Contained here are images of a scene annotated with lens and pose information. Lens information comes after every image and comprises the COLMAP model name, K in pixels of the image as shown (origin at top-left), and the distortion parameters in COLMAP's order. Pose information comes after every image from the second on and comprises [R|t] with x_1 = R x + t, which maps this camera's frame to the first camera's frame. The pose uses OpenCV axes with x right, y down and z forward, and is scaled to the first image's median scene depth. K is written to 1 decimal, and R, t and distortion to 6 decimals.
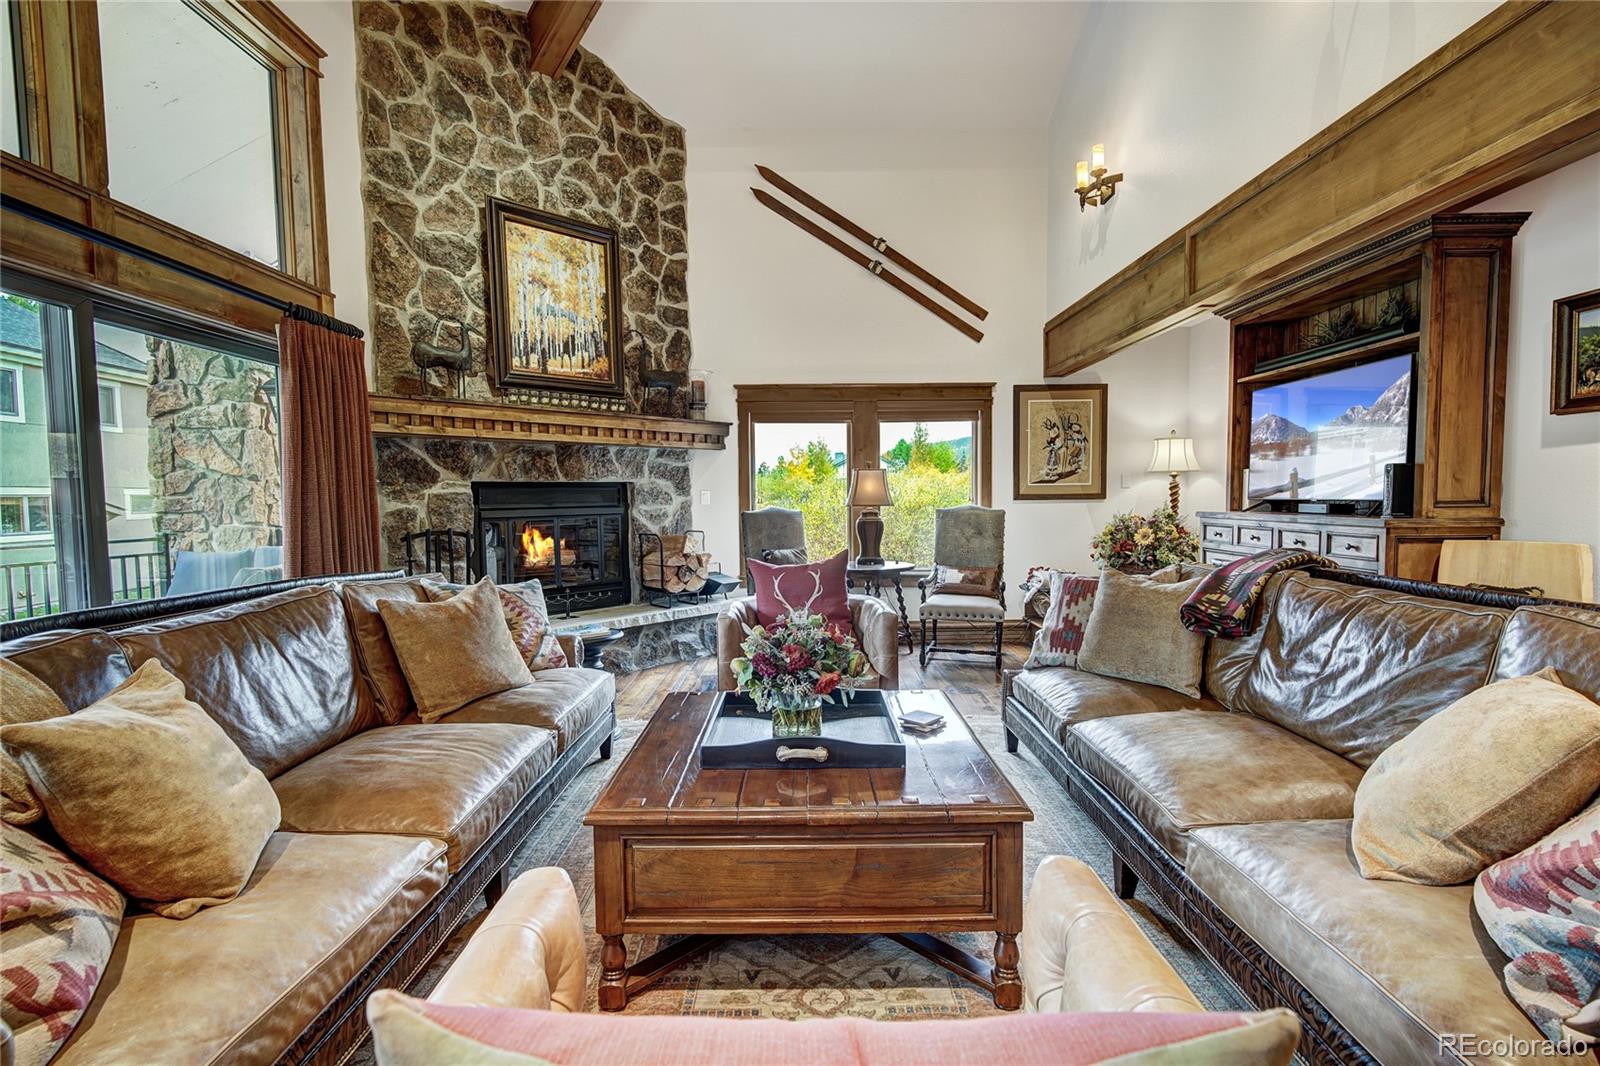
lens RADIAL K [[717.6, 0, 793.9], [0, 717.6, 532.2], [0, 0, 1]] dist [-0.013860, 0.007335]
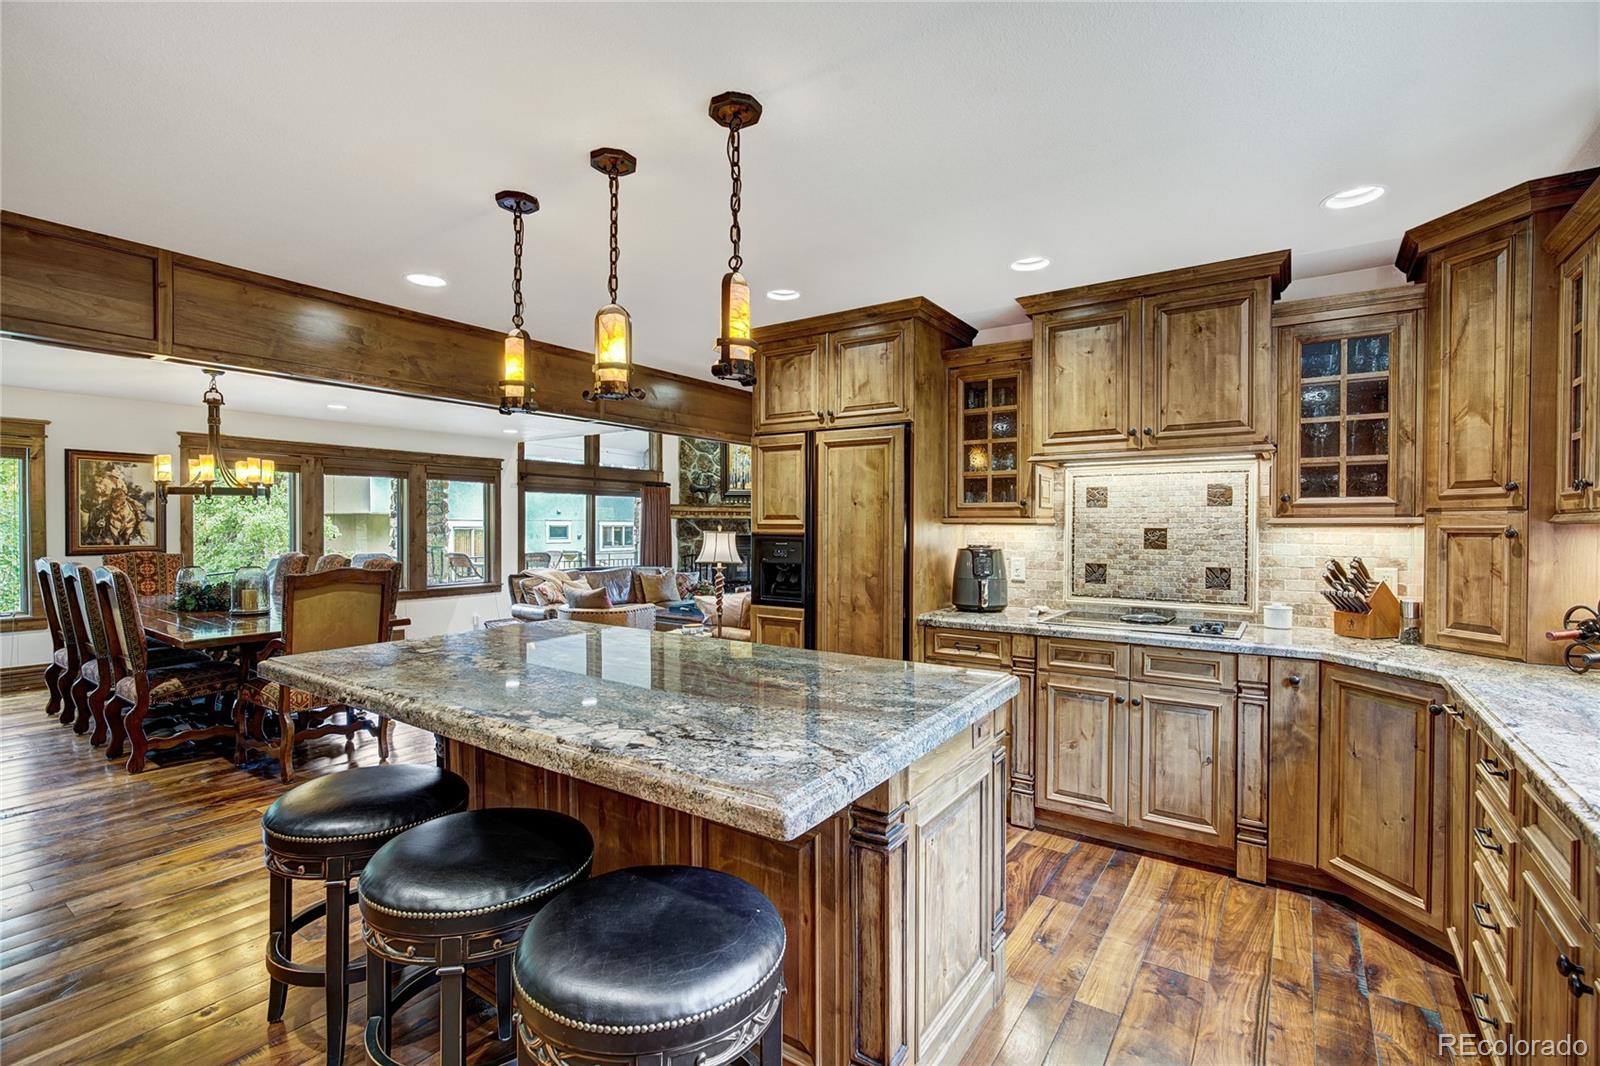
lens RADIAL K [[717.6, 0, 805.6], [0, 717.6, 533.5], [0, 0, 1]] dist [-0.013860, 0.007335]
pose [[0.826252, 0.023764, -0.562799, 1.208949], [-0.043370, 0.998828, -0.021497, -0.036734], [0.561628, 0.042170, 0.826314, -0.876207]]
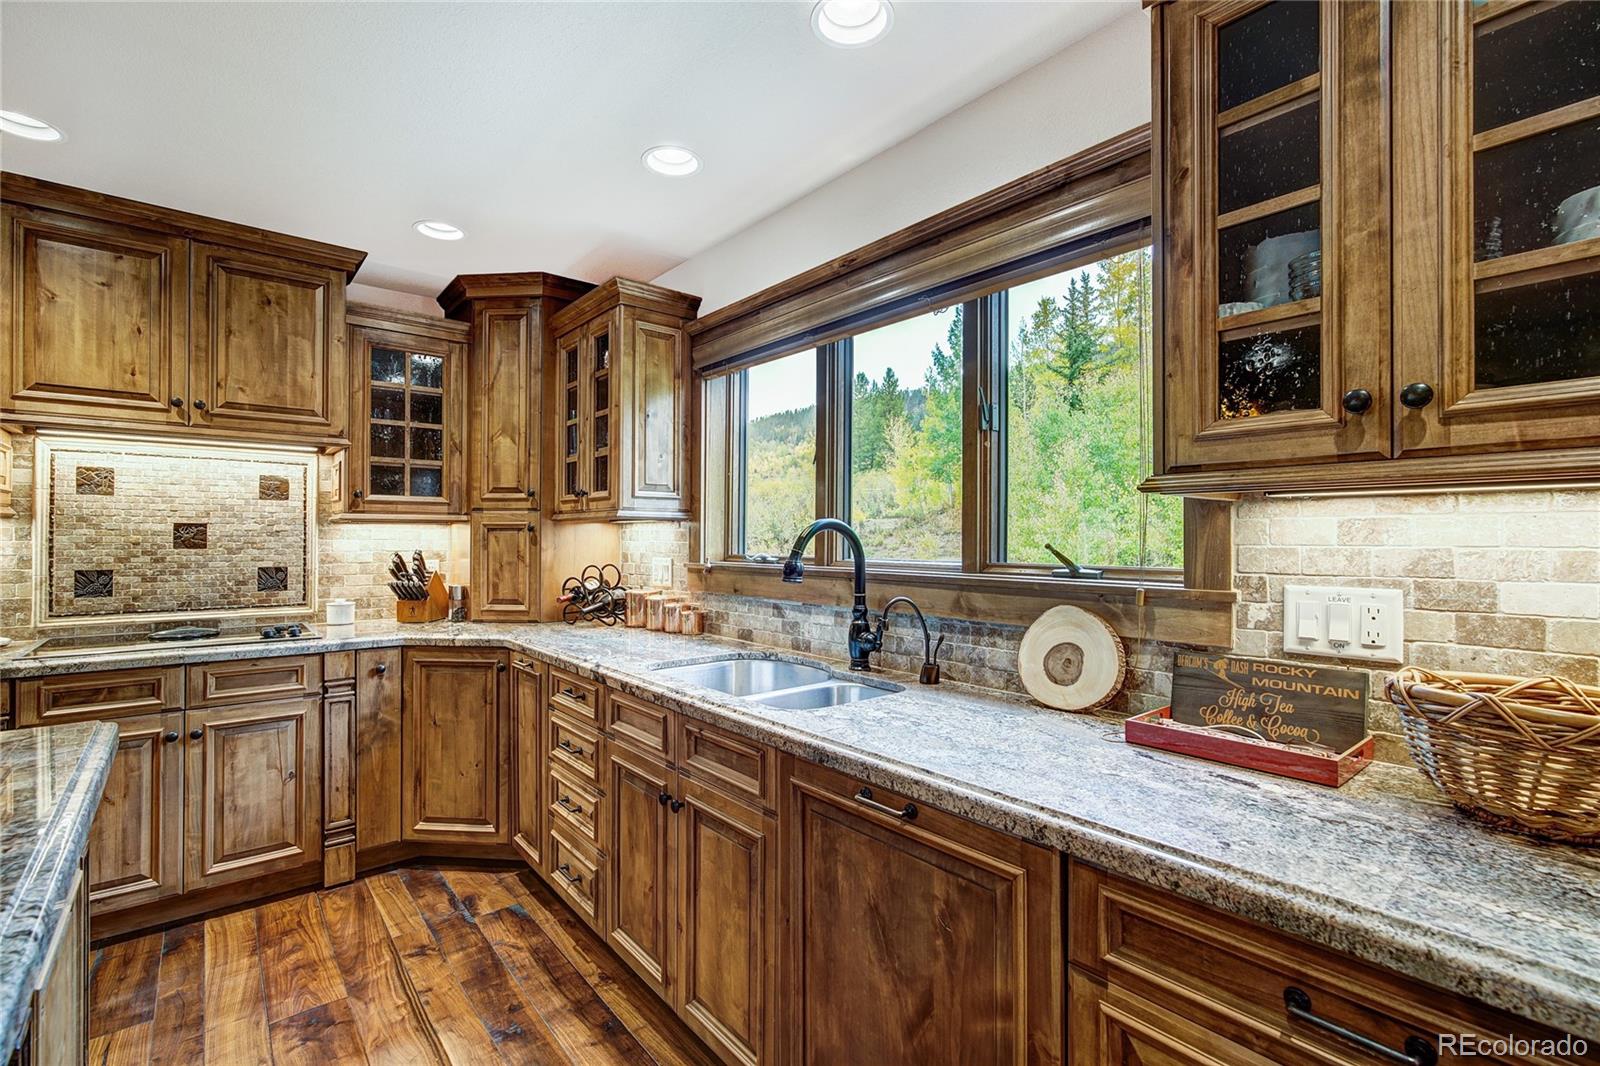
lens RADIAL K [[717.6, 0, 804.1], [0, 717.6, 532.8], [0, 0, 1]] dist [-0.013860, 0.007335]
pose [[0.761751, 0.021230, 0.647522, 1.102269], [0.018366, 0.998354, -0.054338, -0.023740], [-0.647609, 0.053284, 0.760107, -0.864962]]
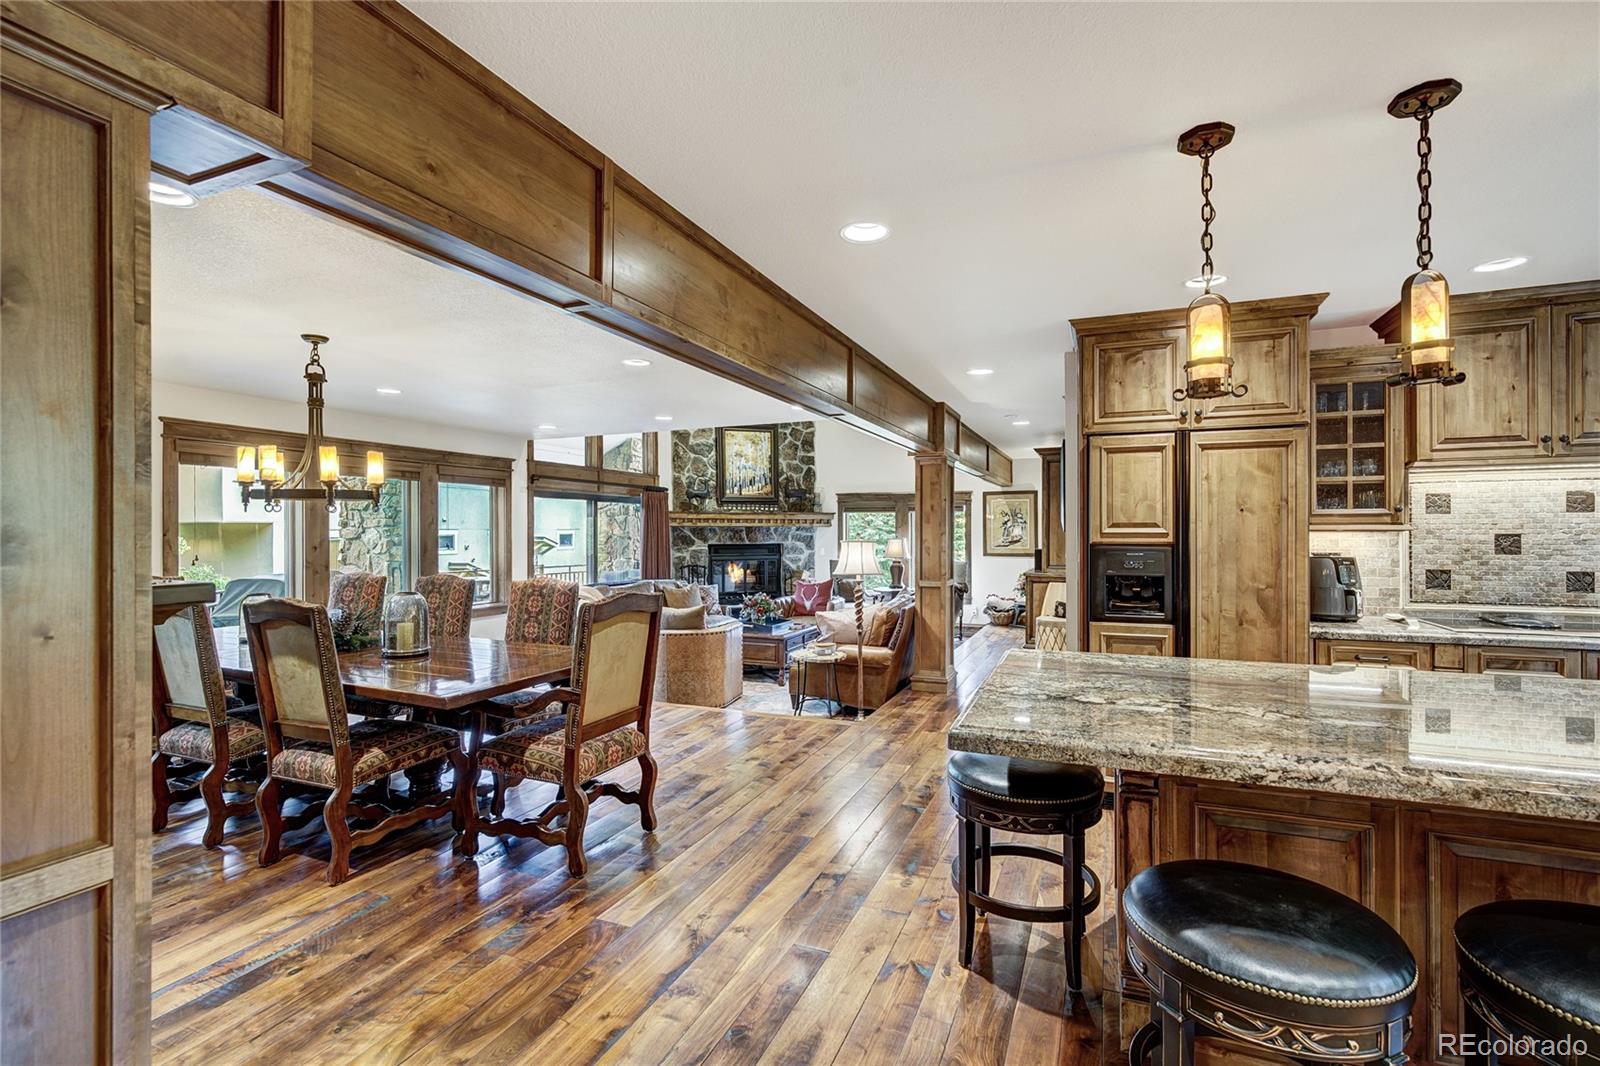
lens RADIAL K [[717.6, 0, 804.4], [0, 717.6, 530.4], [0, 0, 1]] dist [-0.013860, 0.007335]
pose [[0.924291, 0.010289, -0.381549, 0.720372], [-0.028470, 0.998710, -0.042035, -0.025666], [0.380625, 0.049715, 0.923392, -1.027286]]
